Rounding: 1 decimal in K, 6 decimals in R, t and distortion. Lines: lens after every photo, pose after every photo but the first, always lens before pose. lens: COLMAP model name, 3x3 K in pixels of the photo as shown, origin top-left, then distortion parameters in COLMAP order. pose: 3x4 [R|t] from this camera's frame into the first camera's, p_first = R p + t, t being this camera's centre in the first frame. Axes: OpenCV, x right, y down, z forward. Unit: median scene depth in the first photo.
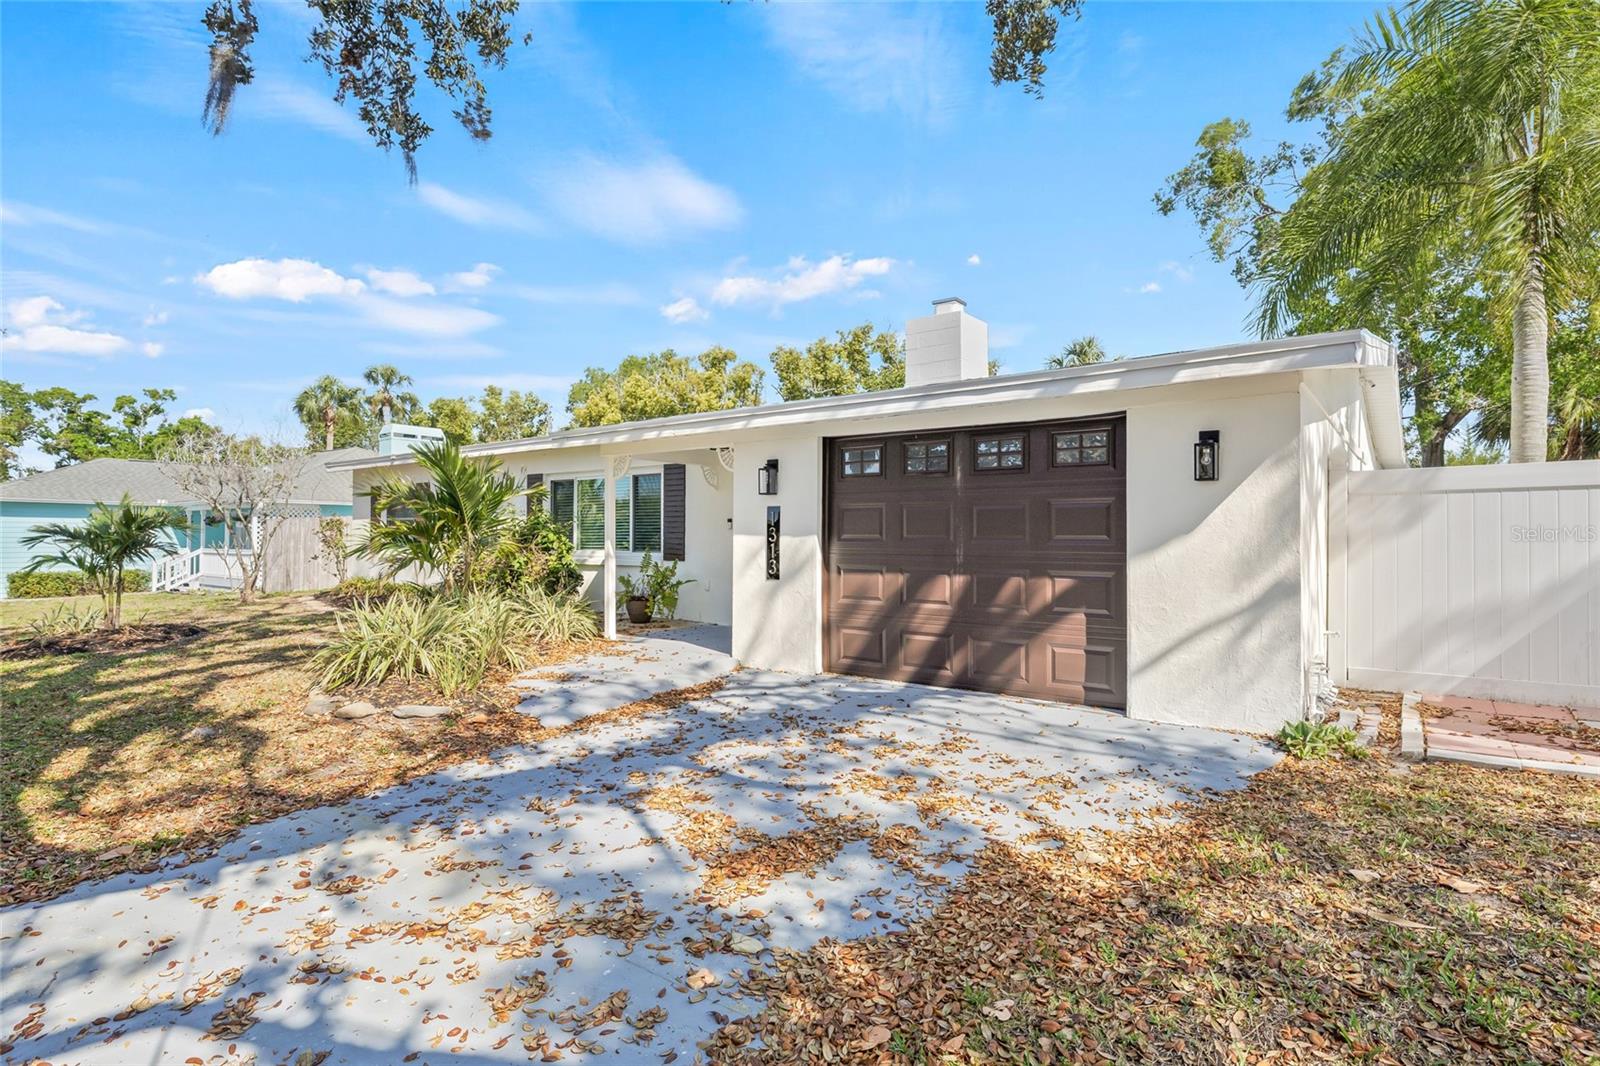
lens RADIAL K [[854.6, 0, 792.3], [0, 854.6, 534.4], [0, 0, 1]] dist [-0.001138, 0.000905]
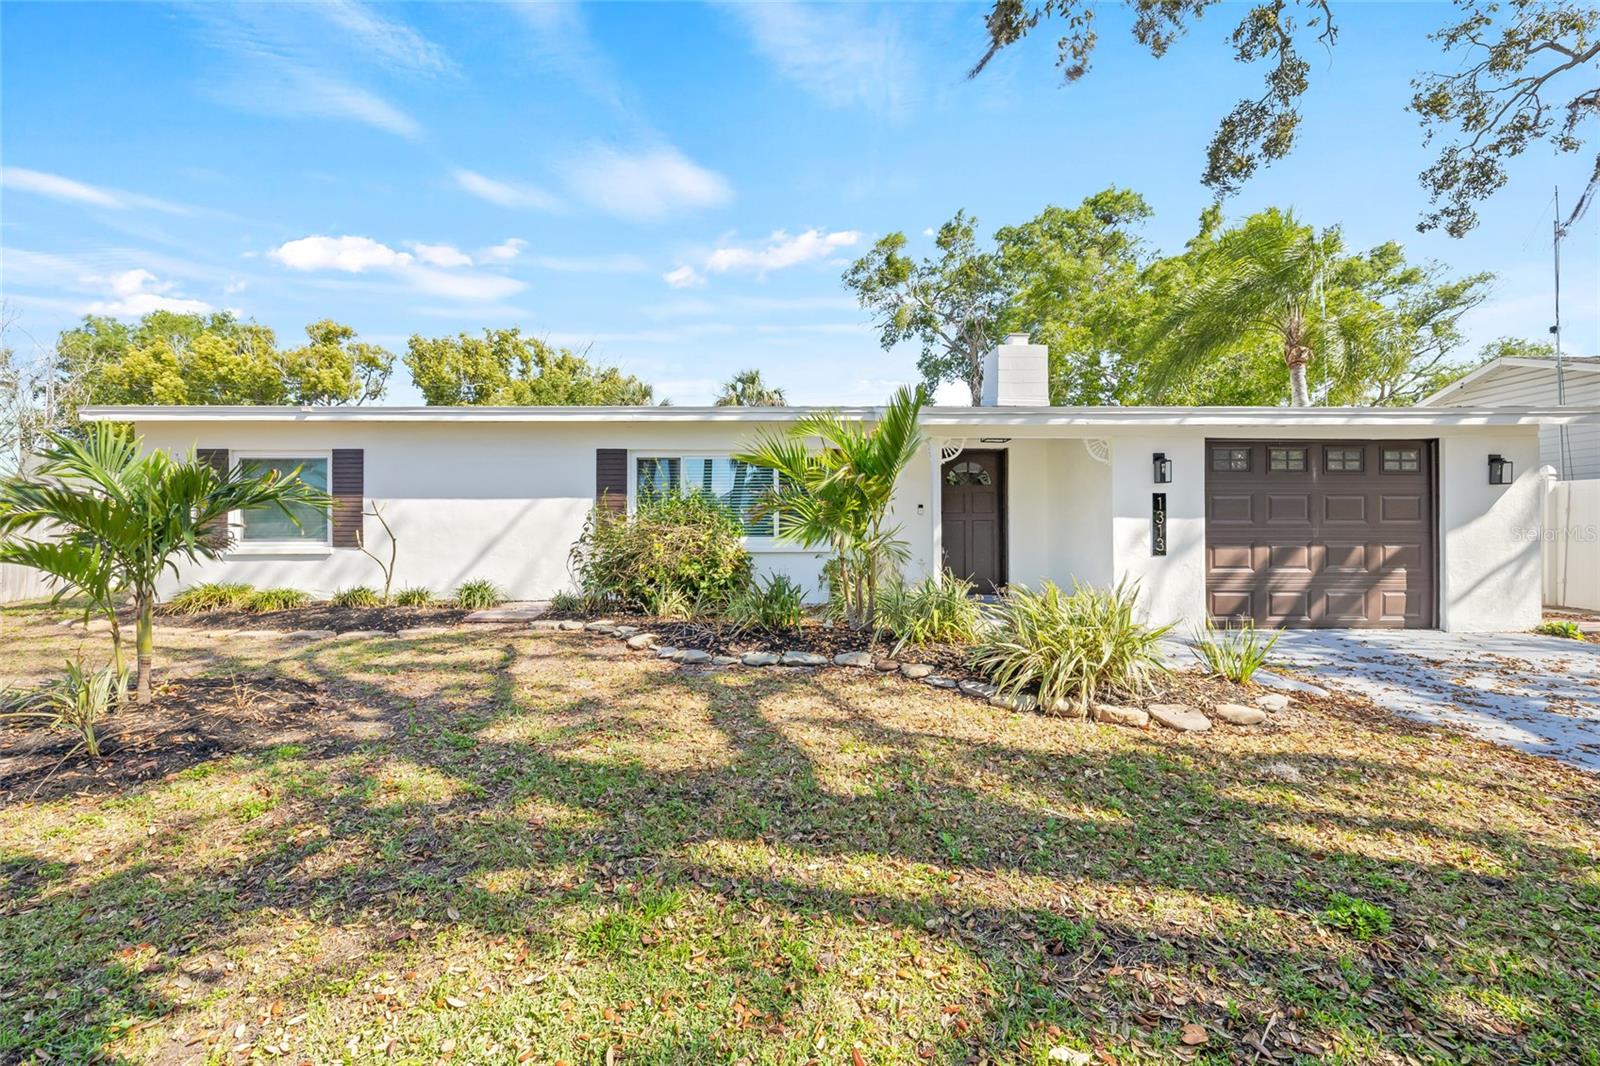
lens RADIAL K [[686.7, 0, 796.7], [0, 686.7, 527.3], [0, 0, 1]] dist [0.008321, -0.000395]
pose [[0.769077, -0.003565, 0.639146, -1.070609], [0.001868, 0.999993, 0.003330, 0.010663], [-0.639153, -0.001367, 0.769078, 0.624046]]
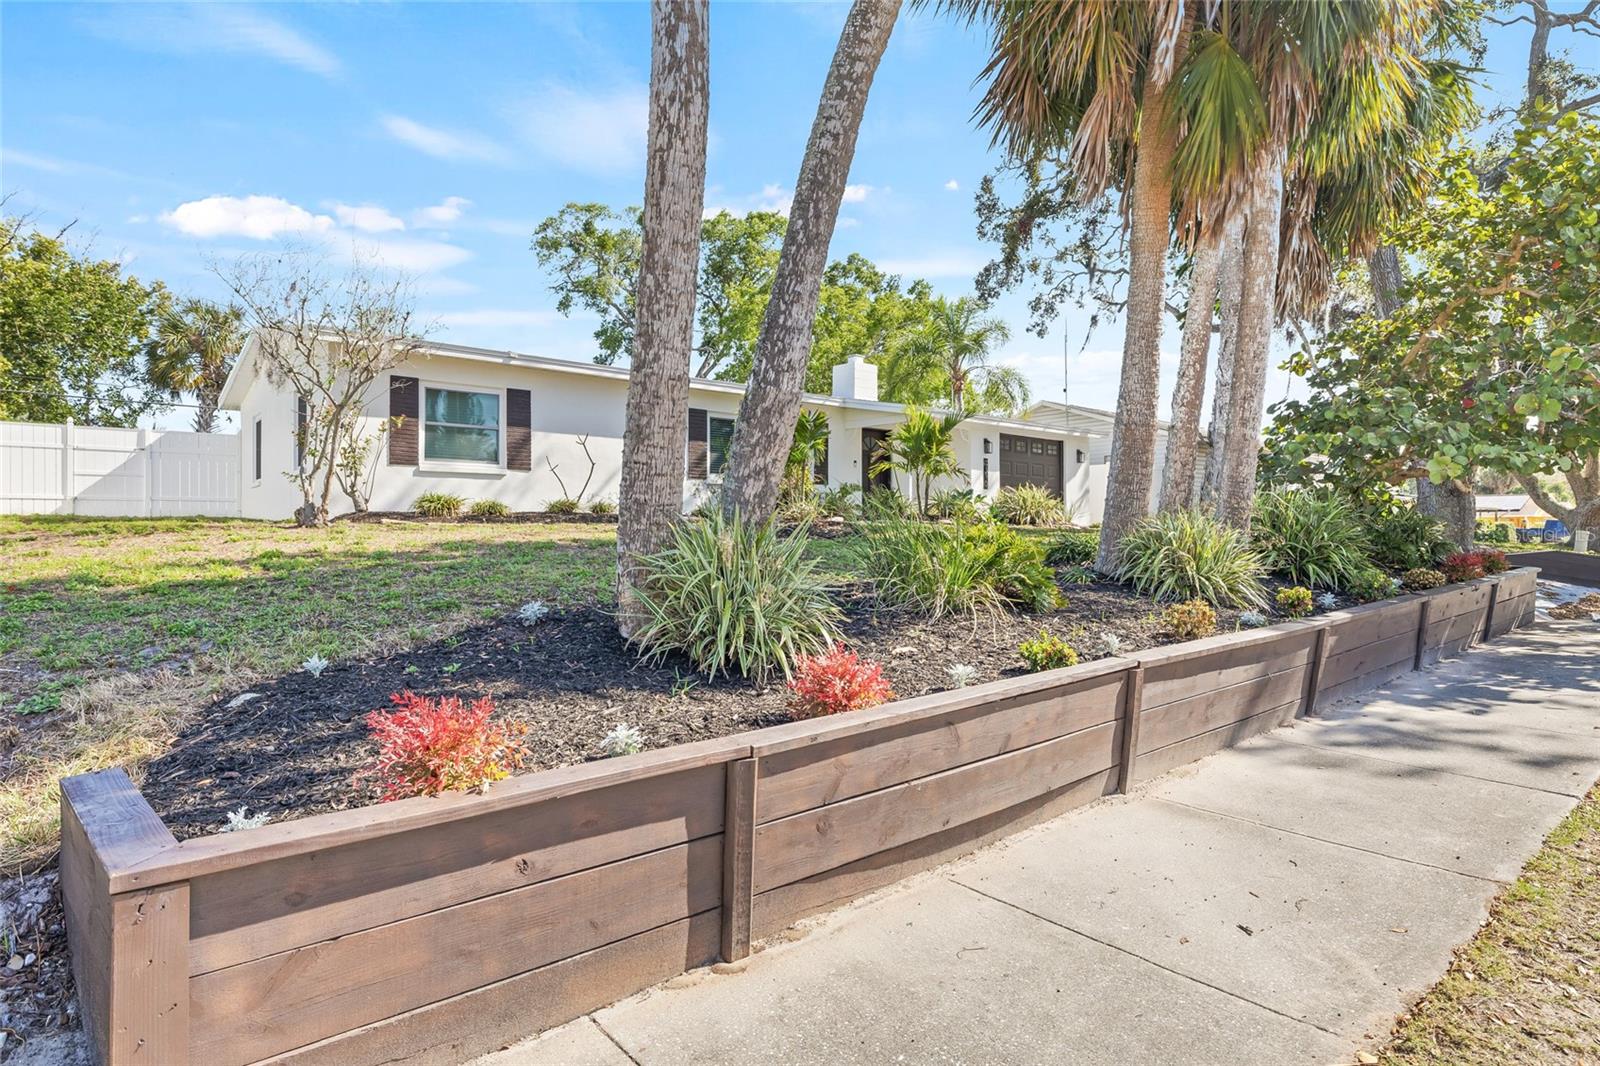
lens RADIAL K [[874.2, 0, 801.6], [0, 874.2, 533.6], [0, 0, 1]] dist [0.003953, 0.000130]
pose [[0.182984, -0.009180, 0.983073, -2.628124], [-0.007234, 0.999917, 0.010684, 0.160316], [-0.983089, -0.009066, 0.182902, 1.117055]]
